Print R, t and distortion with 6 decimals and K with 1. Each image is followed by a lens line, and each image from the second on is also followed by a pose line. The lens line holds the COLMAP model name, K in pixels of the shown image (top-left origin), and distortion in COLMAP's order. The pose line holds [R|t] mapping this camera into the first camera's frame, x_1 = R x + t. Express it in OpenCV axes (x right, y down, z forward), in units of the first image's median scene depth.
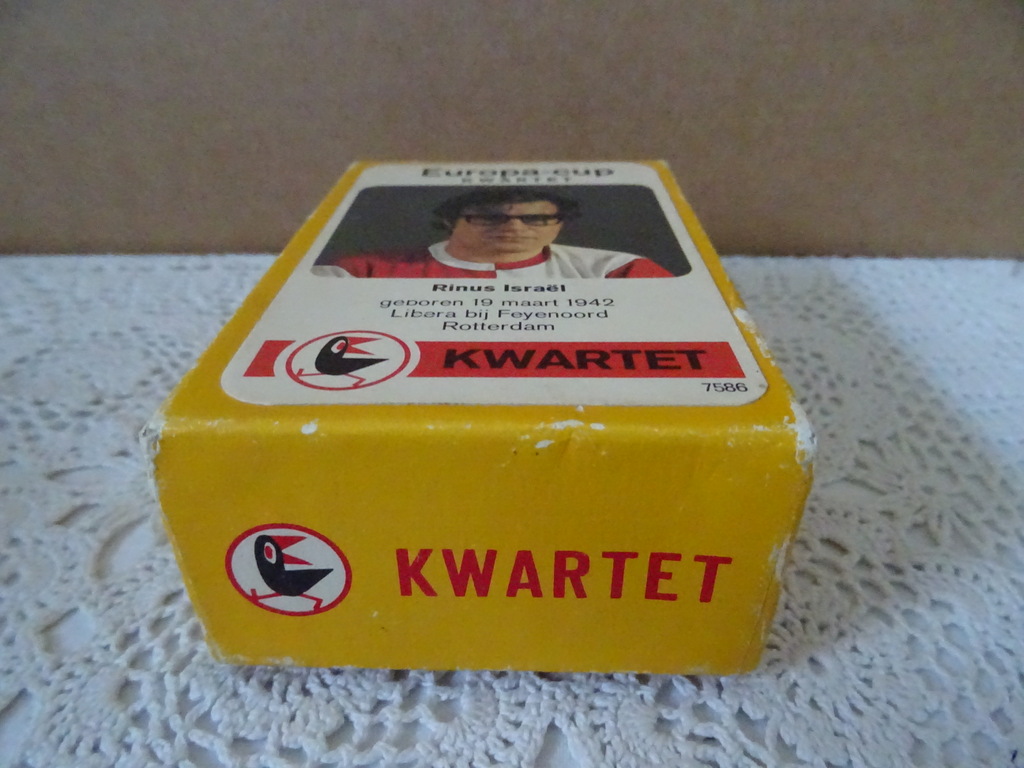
lens RADIAL K [[733.8, 0, 512.0], [0, 733.8, 384.0], [0, 0, 1]] dist [-0.002411, -0.006162]
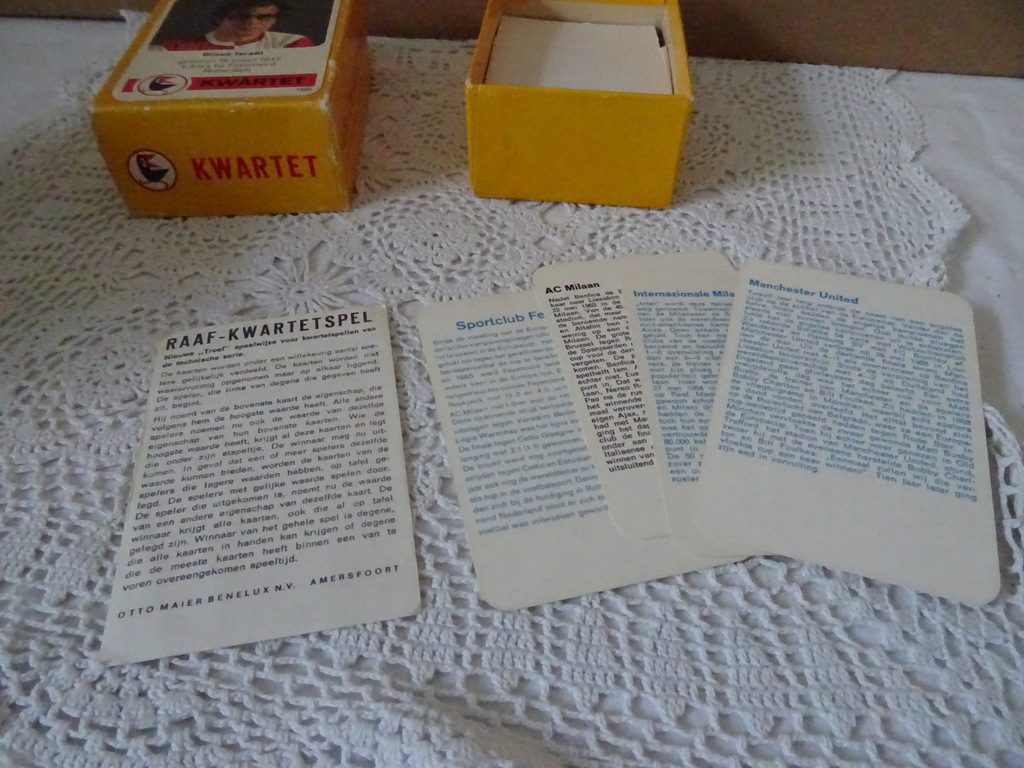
lens RADIAL K [[733.8, 0, 512.0], [0, 733.8, 384.0], [0, 0, 1]] dist [-0.002411, -0.006162]
pose [[0.996008, -0.058803, 0.067162, 0.697212], [0.038045, 0.960250, 0.276536, 0.283748], [-0.080753, -0.272877, 0.958654, -1.685043]]
